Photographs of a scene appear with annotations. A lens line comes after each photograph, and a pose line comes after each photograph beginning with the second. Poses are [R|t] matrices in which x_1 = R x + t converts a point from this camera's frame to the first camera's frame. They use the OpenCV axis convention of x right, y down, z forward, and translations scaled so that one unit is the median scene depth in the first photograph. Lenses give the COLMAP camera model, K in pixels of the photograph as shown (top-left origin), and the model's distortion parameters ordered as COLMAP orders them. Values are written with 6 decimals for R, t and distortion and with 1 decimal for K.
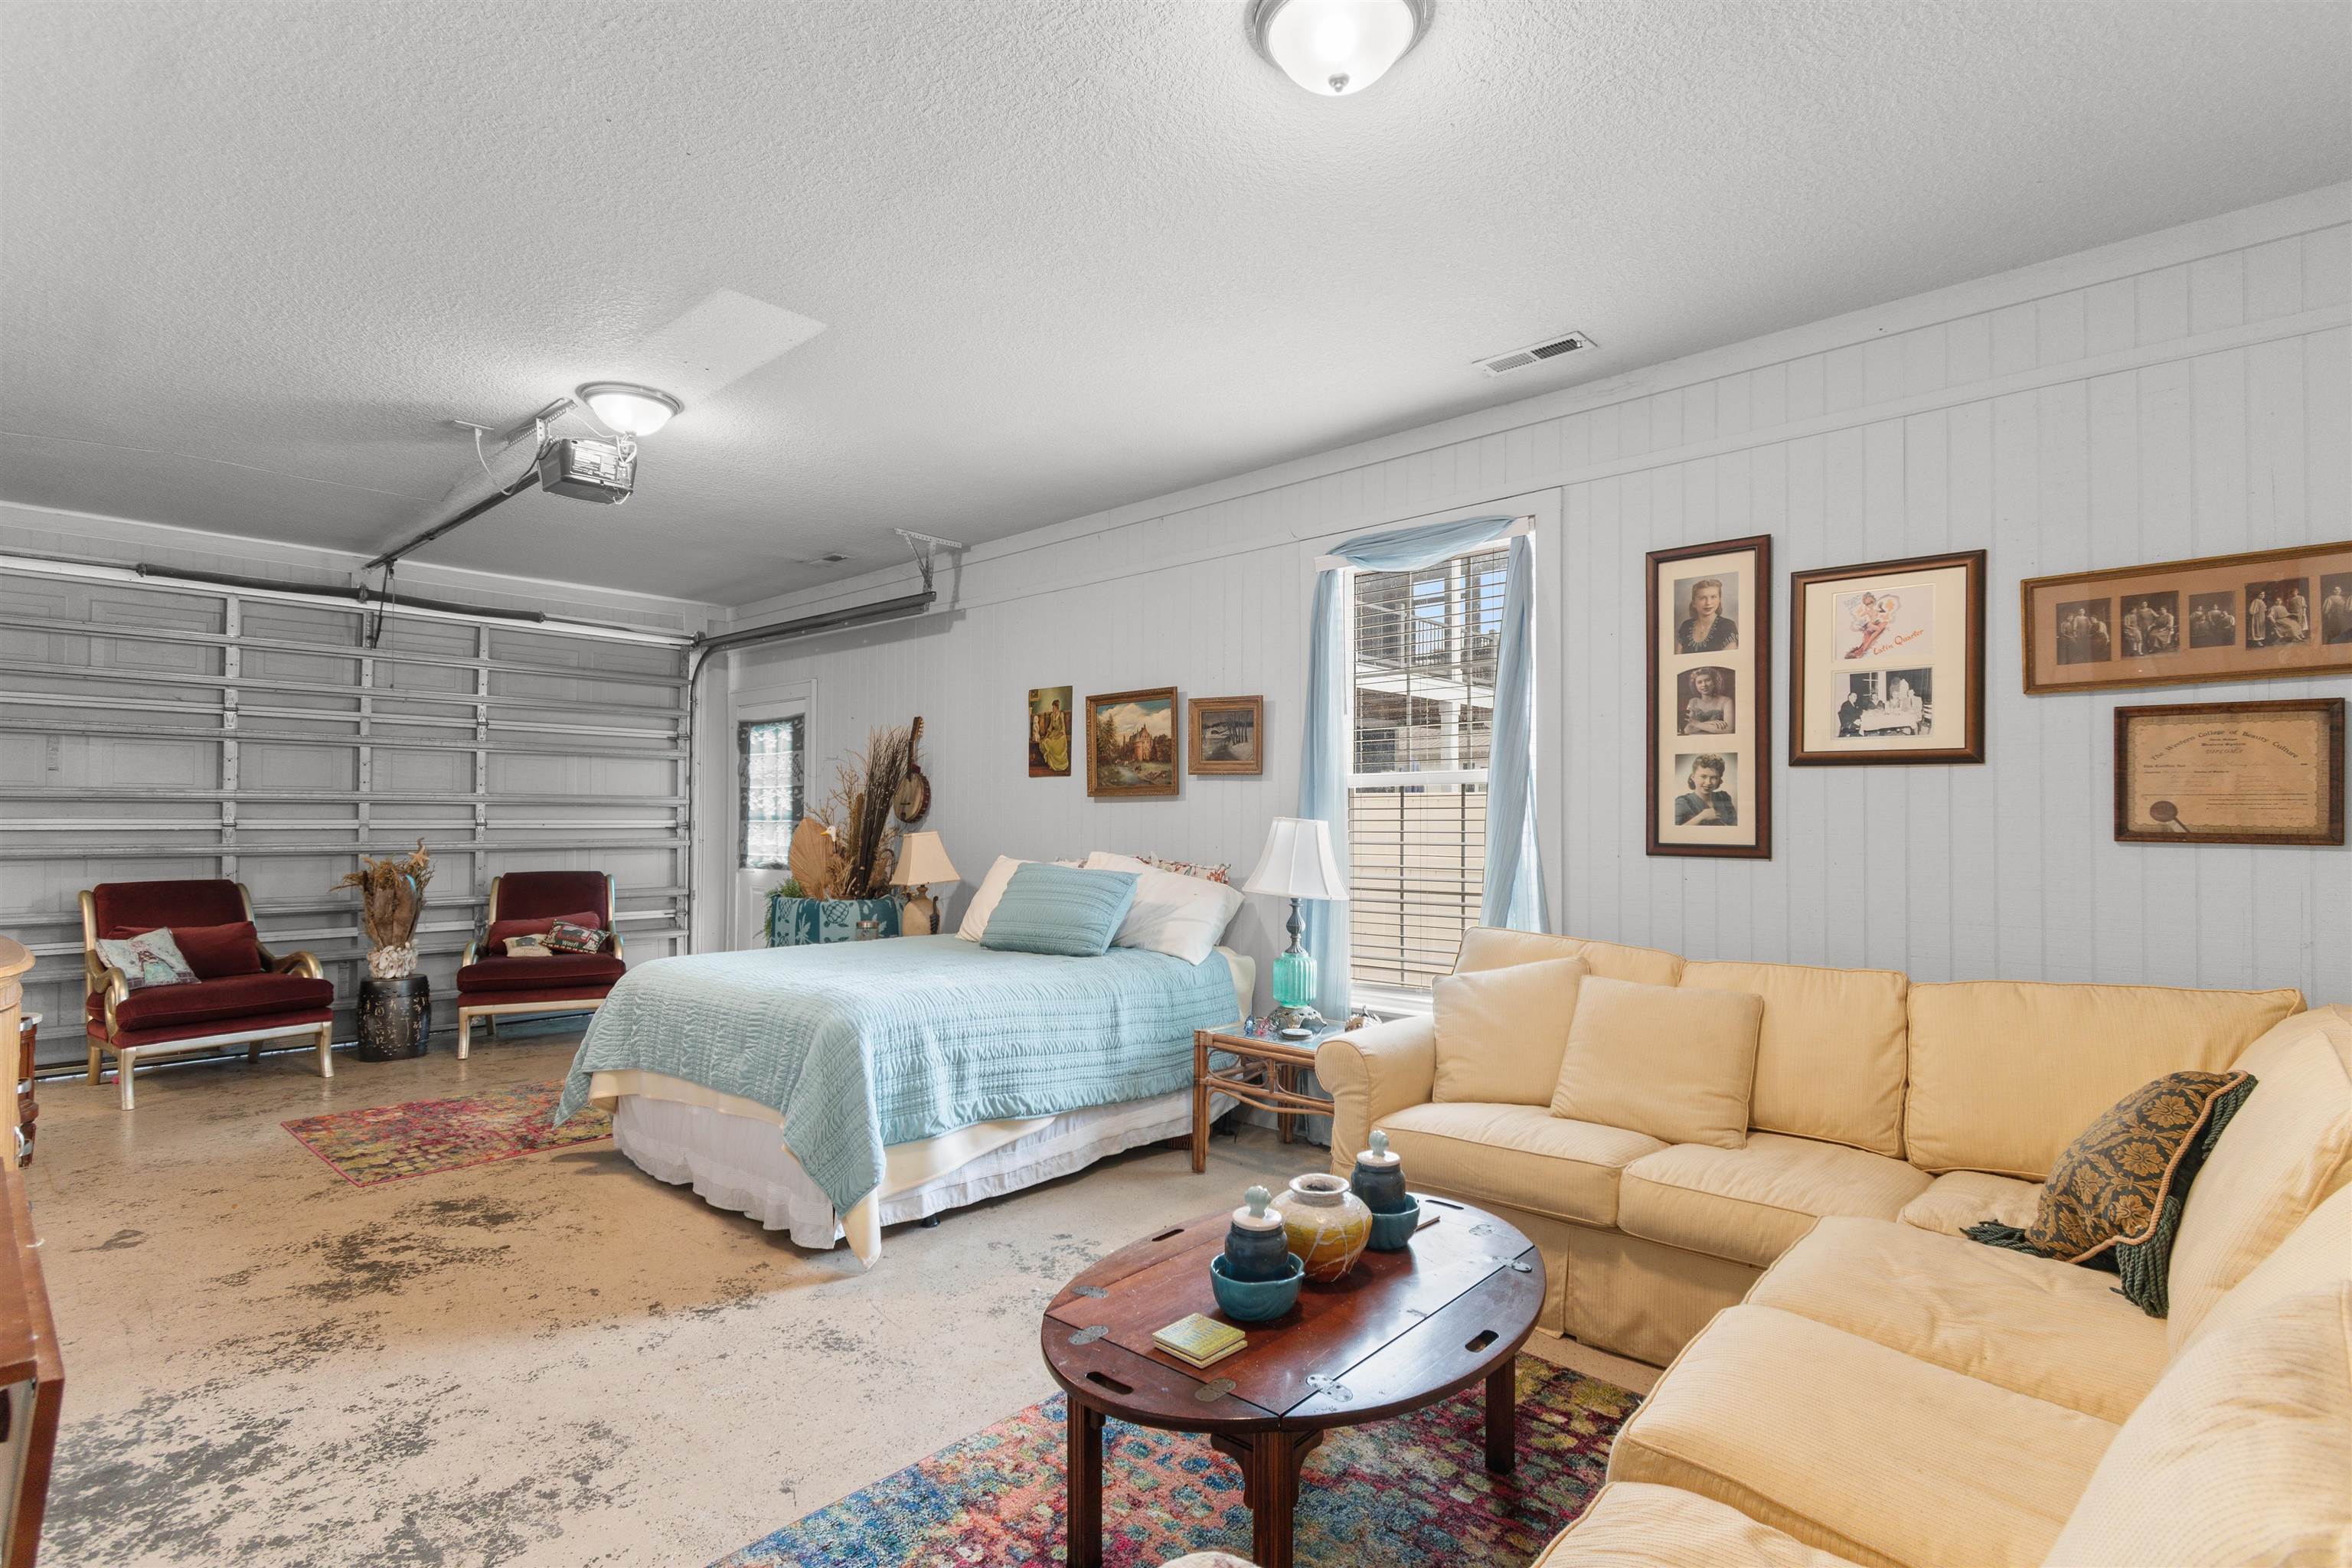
lens RADIAL K [[1098.9, 0, 1179.2], [0, 1098.9, 791.8], [0, 0, 1]] dist [0.000316, 0.000043]
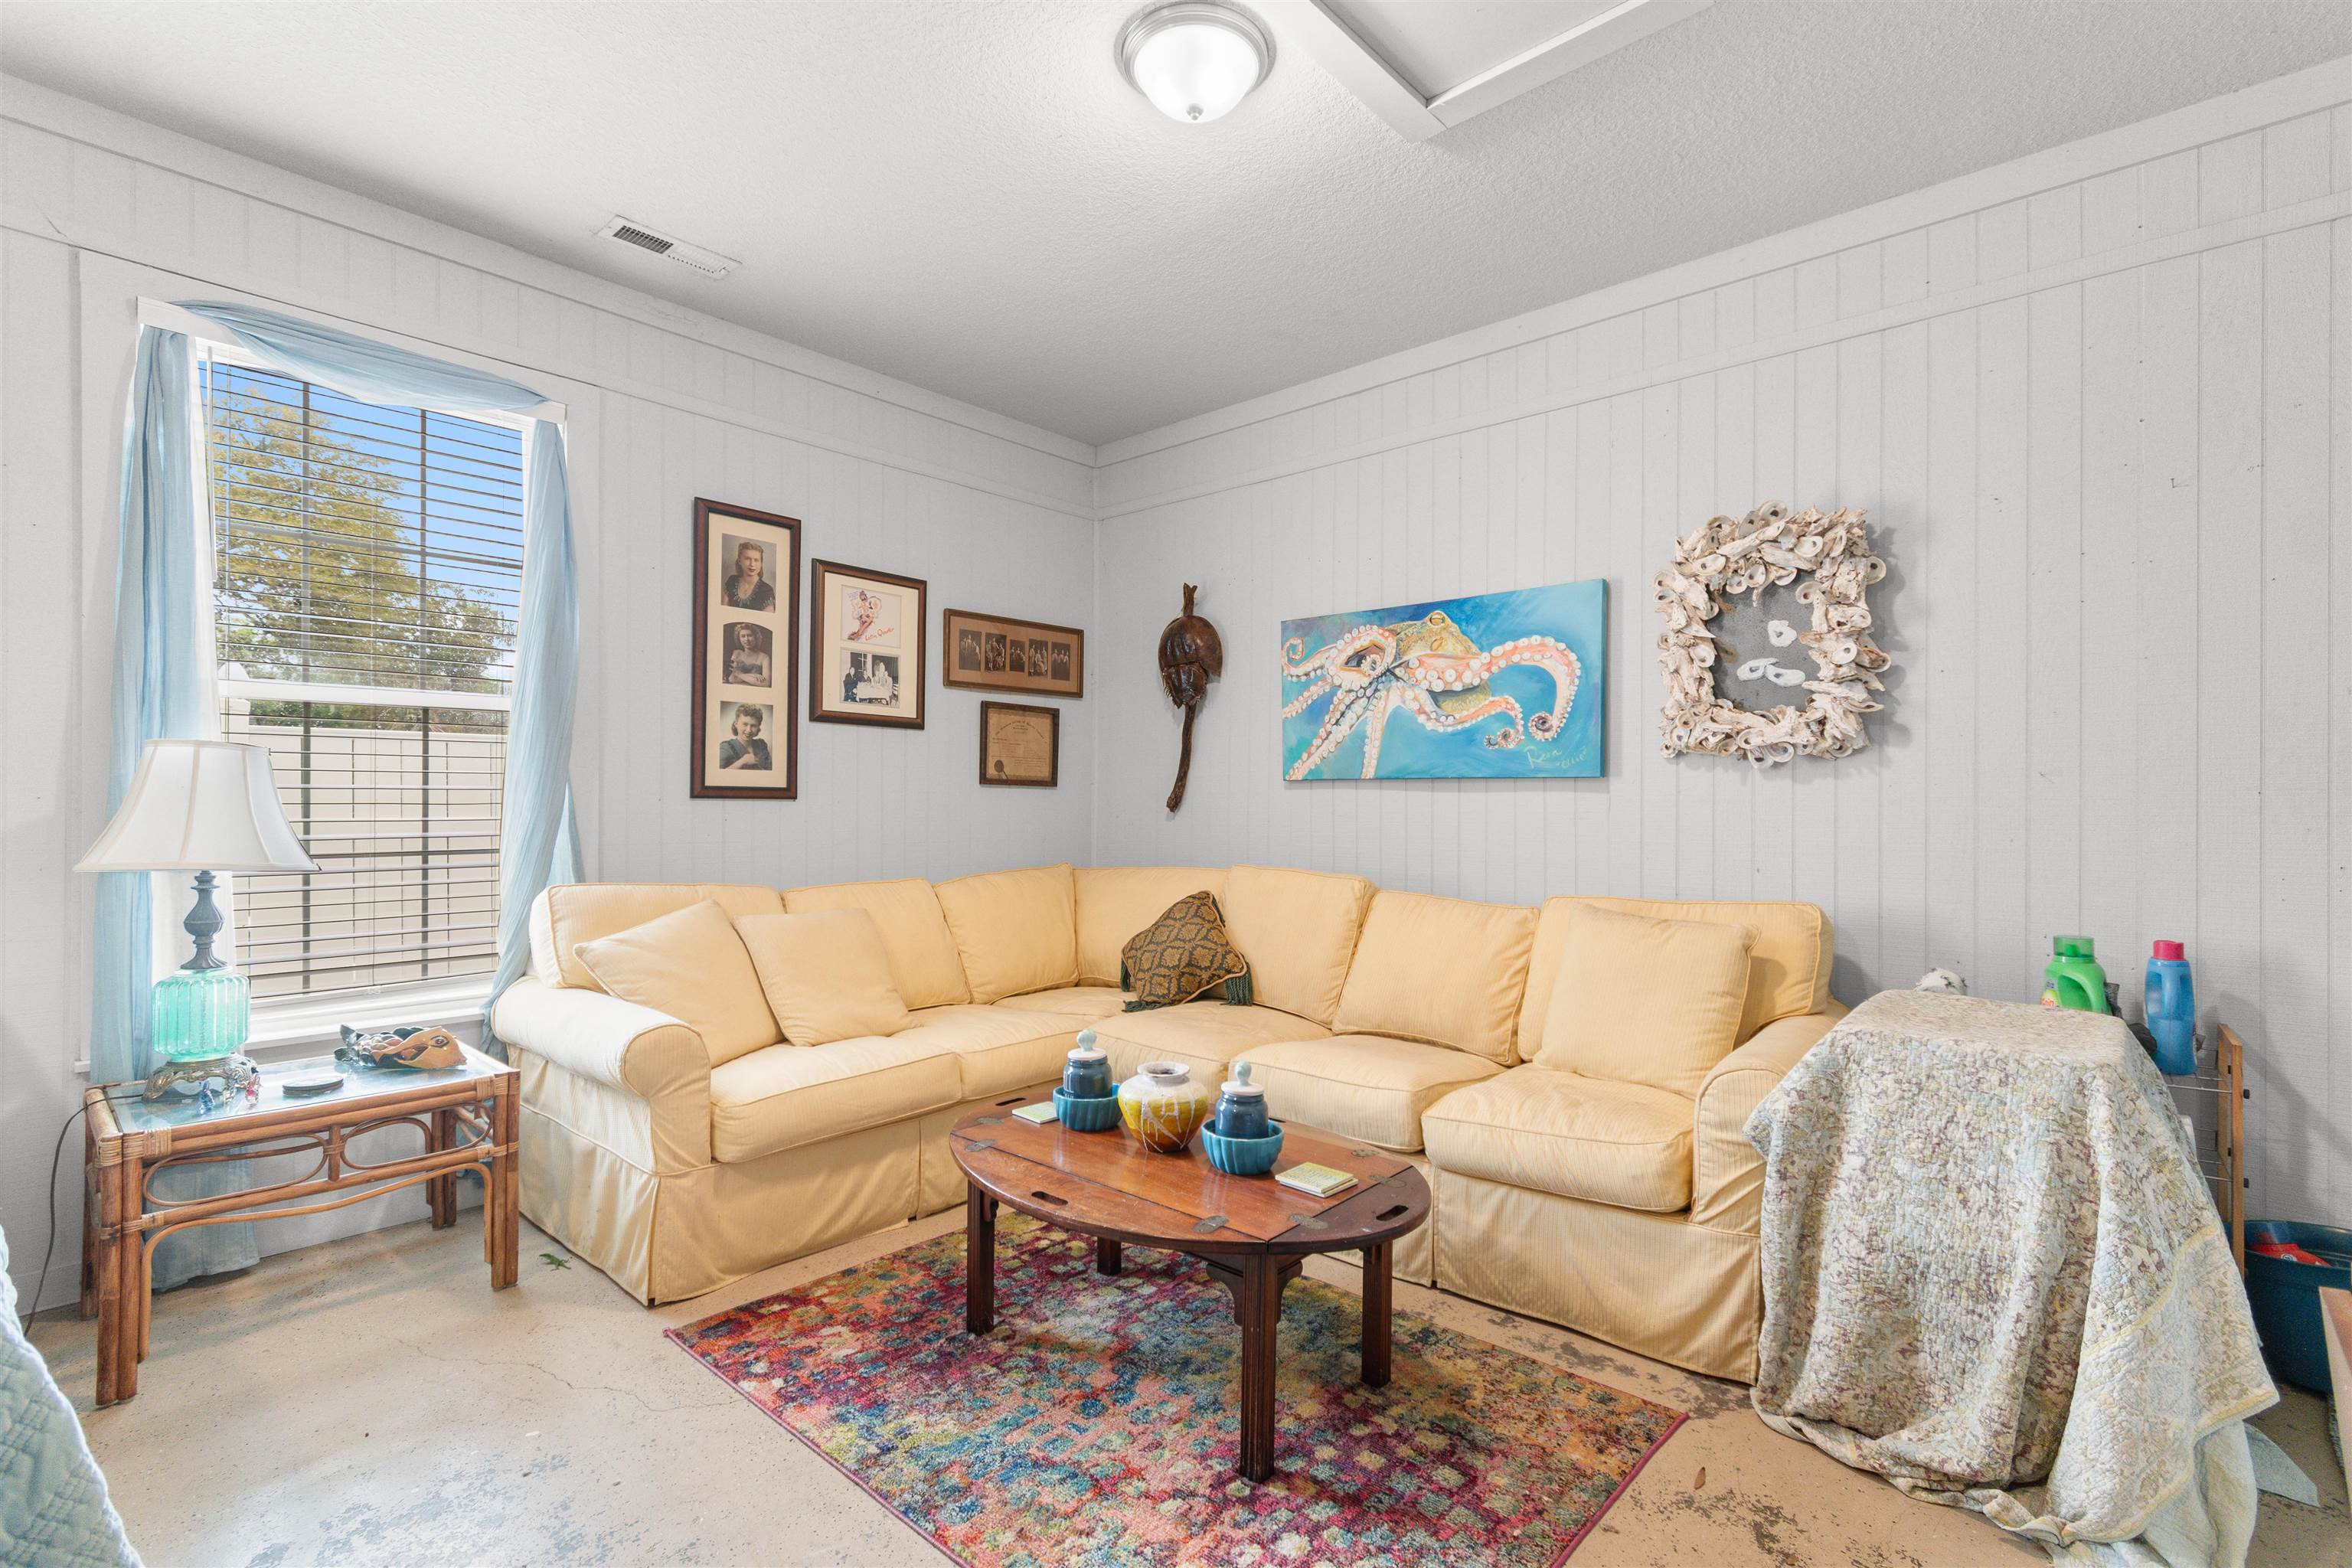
lens RADIAL K [[1060.2, 0, 1171.1], [0, 1060.2, 796.1], [0, 0, 1]] dist [0.007356, -0.001123]
pose [[0.008191, -0.004638, 0.999956, -0.581566], [-0.037385, 0.999289, 0.004941, 0.036849], [-0.999267, -0.037424, 0.008012, 0.590079]]
